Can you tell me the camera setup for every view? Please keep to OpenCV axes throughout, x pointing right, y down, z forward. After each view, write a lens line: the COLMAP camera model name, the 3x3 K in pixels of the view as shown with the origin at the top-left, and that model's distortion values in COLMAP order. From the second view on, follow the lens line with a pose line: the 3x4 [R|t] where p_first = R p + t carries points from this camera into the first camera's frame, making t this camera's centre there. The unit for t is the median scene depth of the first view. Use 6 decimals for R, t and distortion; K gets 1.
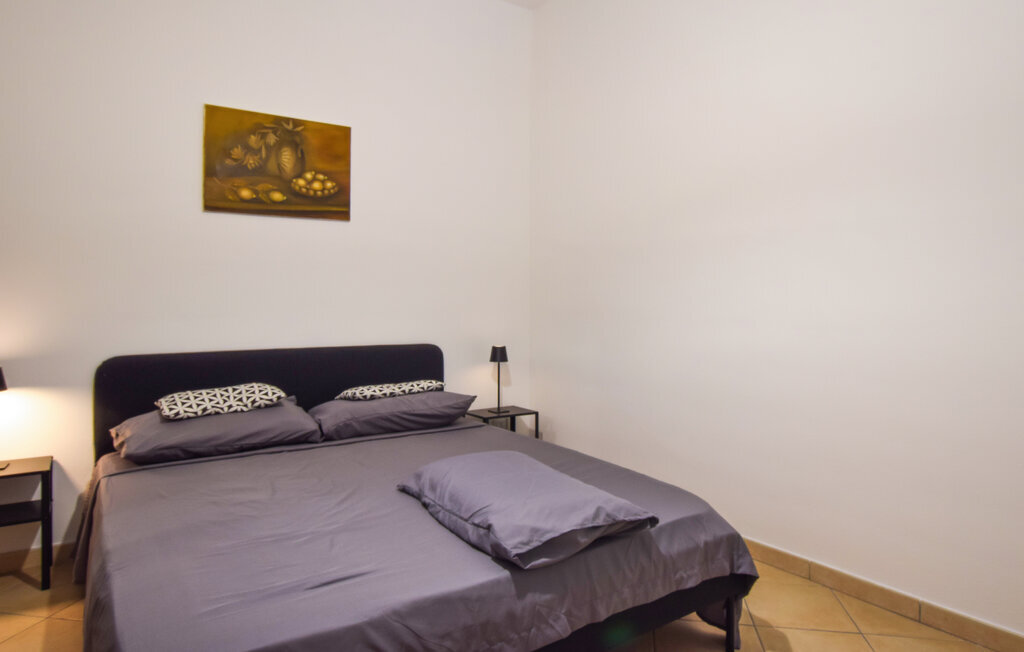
lens RADIAL K [[651.8, 0, 511.8], [0, 651.8, 297.8], [0, 0, 1]] dist [-0.036044, 0.000082]
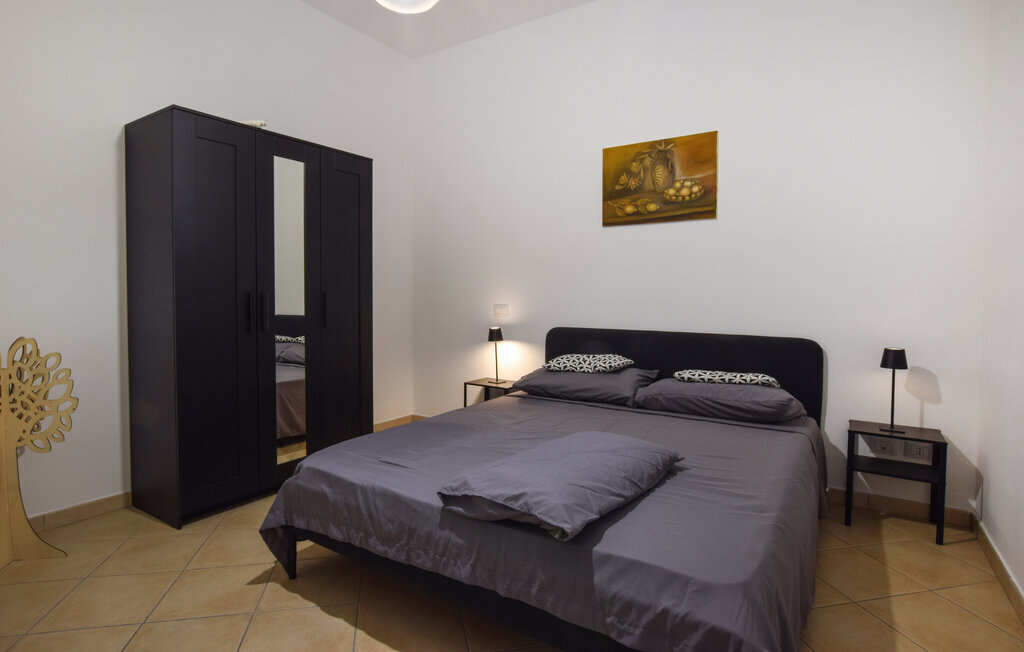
lens RADIAL K [[556.9, 0, 527.6], [0, 556.9, 308.8], [0, 0, 1]] dist [-0.023598, 0.001823]
pose [[0.334817, 0.028475, -0.941853, 0.569880], [0.003144, 0.999504, 0.031335, 0.002932], [0.942278, -0.013452, 0.334562, 0.428022]]
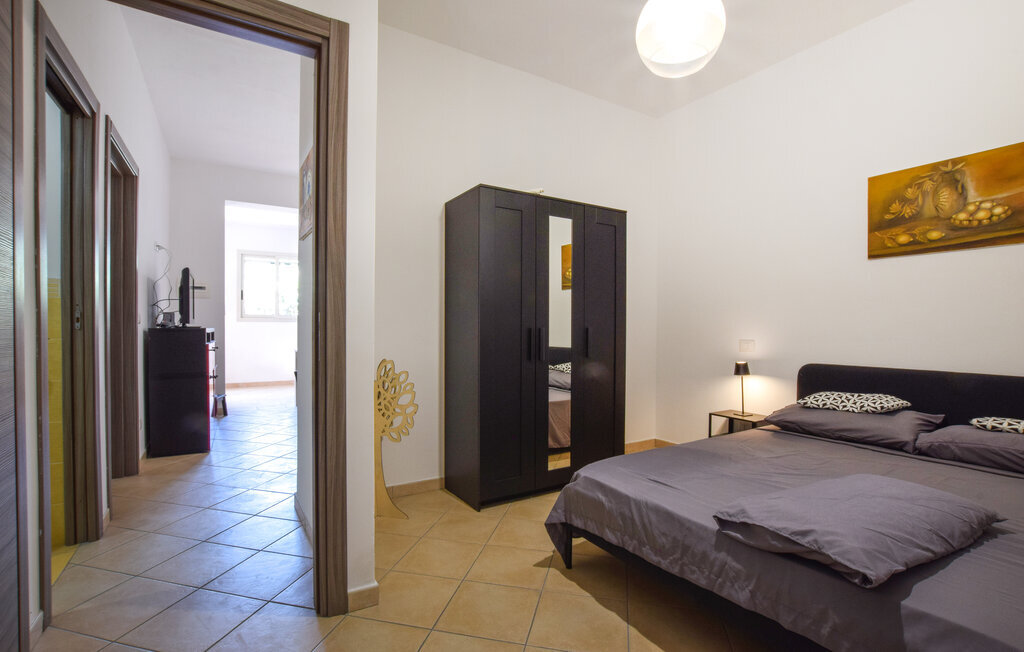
lens RADIAL K [[496.6, 0, 508.7], [0, 496.6, 332.7], [0, 0, 1]] dist [-0.038362, 0.011011]
pose [[-0.109042, 0.011565, -0.993970, 0.565172], [0.002783, 0.999932, 0.011329, 0.001423], [0.994033, -0.001531, -0.109067, 0.364046]]
